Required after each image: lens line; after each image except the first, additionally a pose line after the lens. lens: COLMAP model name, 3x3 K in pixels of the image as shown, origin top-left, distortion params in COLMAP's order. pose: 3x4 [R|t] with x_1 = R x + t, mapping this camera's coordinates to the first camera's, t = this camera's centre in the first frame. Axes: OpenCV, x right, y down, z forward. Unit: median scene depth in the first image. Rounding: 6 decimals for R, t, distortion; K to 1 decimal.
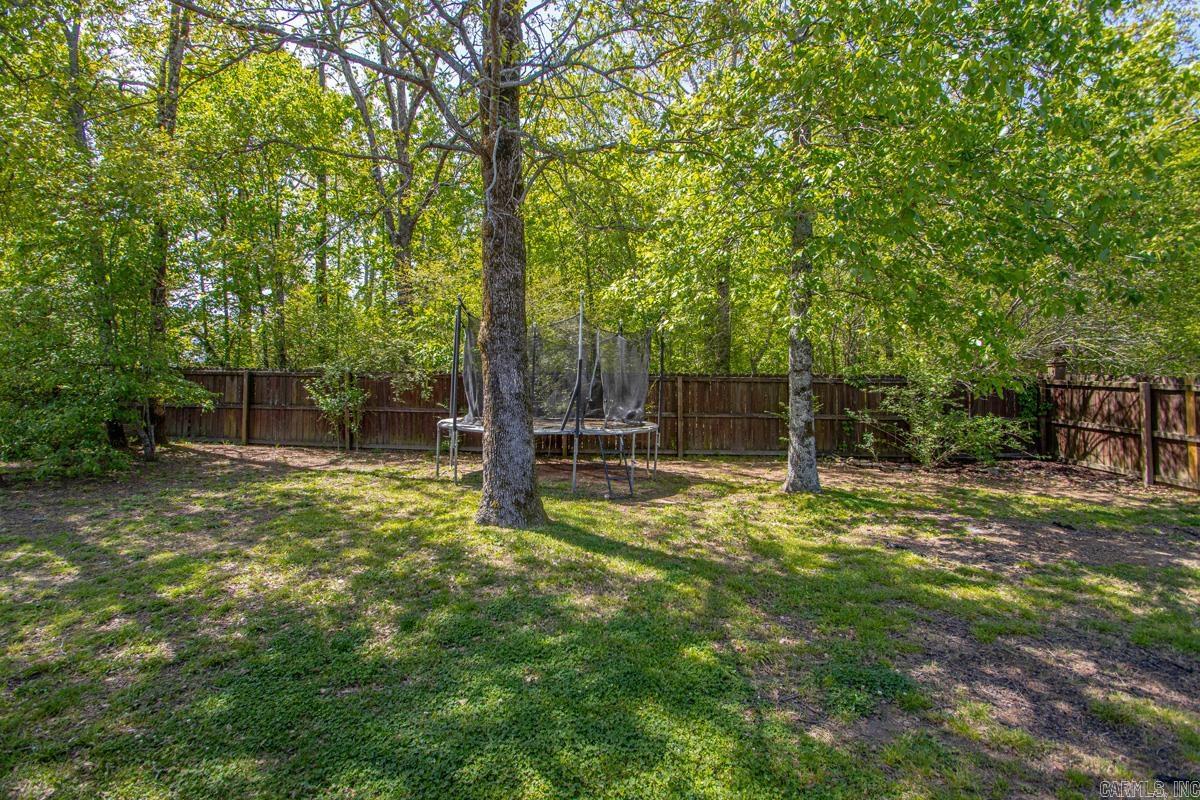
lens RADIAL K [[554.4, 0, 584.0], [0, 554.4, 394.7], [0, 0, 1]] dist [0.021816, -0.018142]
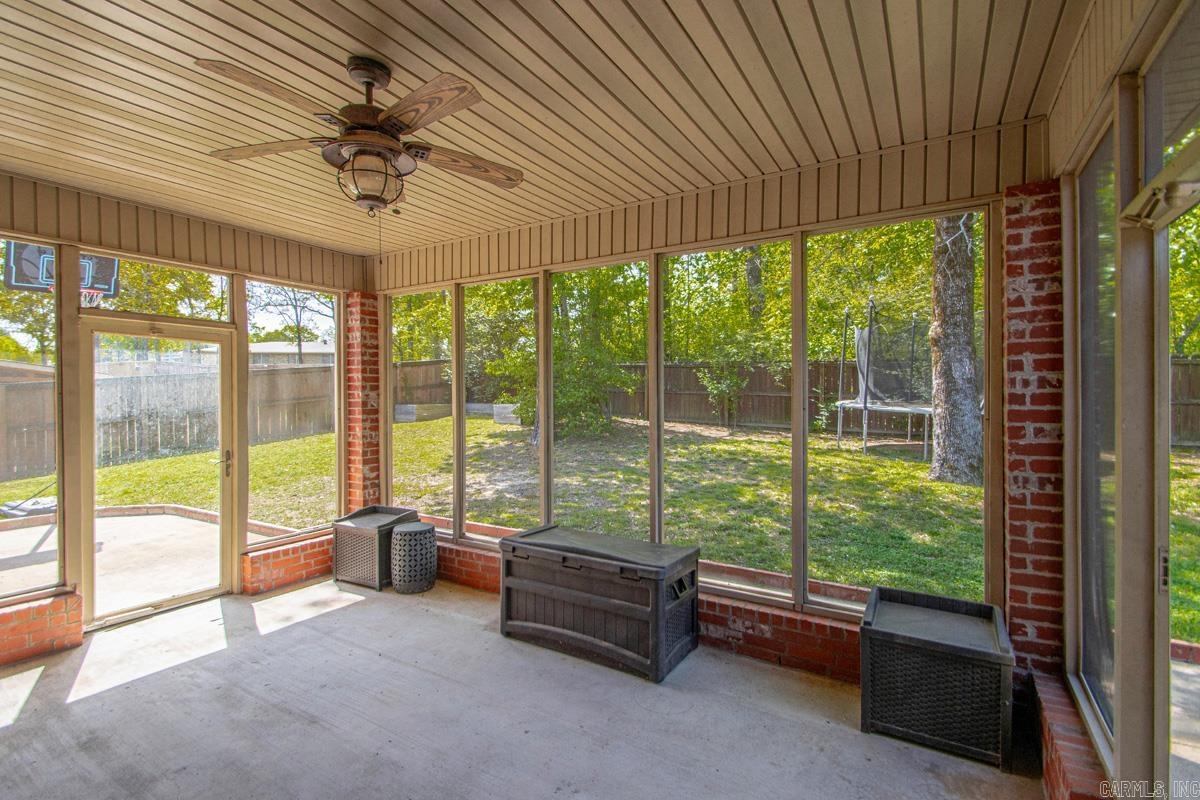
lens RADIAL K [[554.4, 0, 584.0], [0, 554.4, 394.7], [0, 0, 1]] dist [0.021816, -0.018142]
pose [[0.890422, 0.006924, -0.455083, -0.194657], [0.003654, 0.999743, 0.022359, 0.001960], [0.455121, -0.021571, 0.890168, -0.306022]]
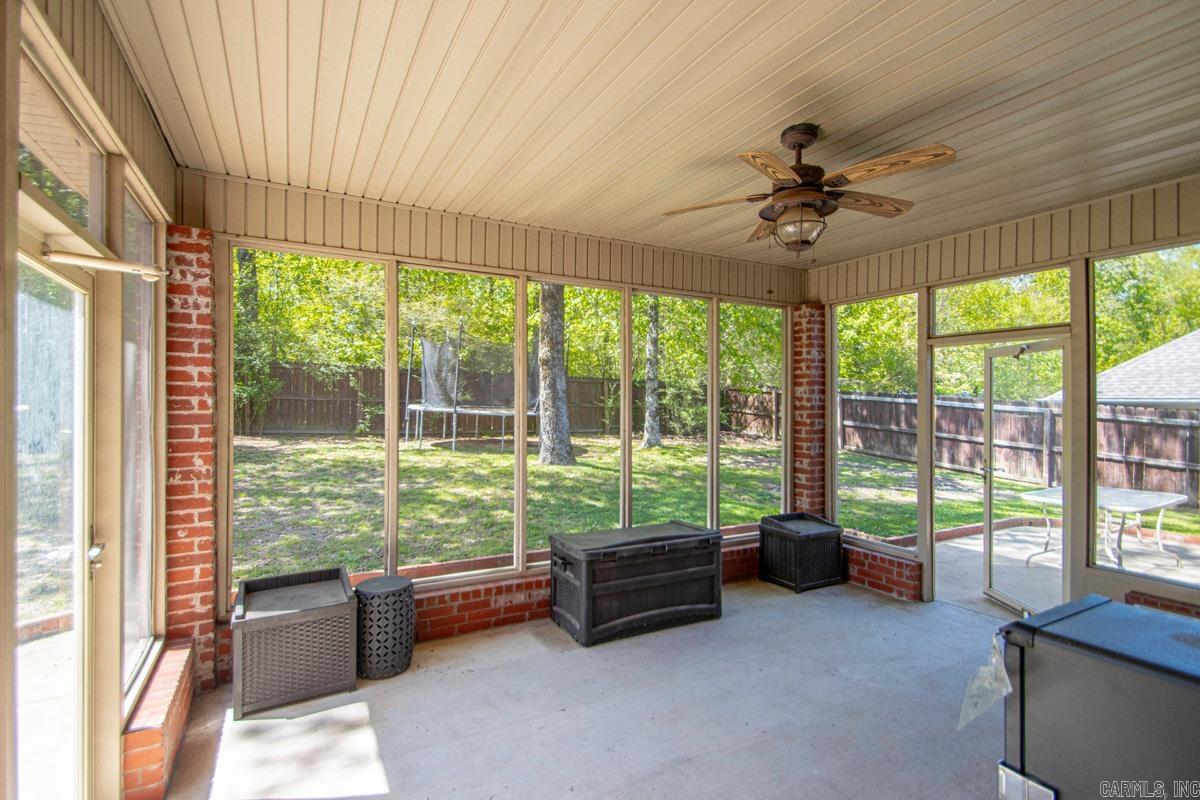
lens RADIAL K [[554.4, 0, 584.0], [0, 554.4, 394.7], [0, 0, 1]] dist [0.021816, -0.018142]
pose [[0.842299, 0.018963, 0.538677, -0.618282], [-0.026176, 0.999641, 0.005740, 0.000703], [-0.538375, -0.018936, 0.842493, -0.311894]]
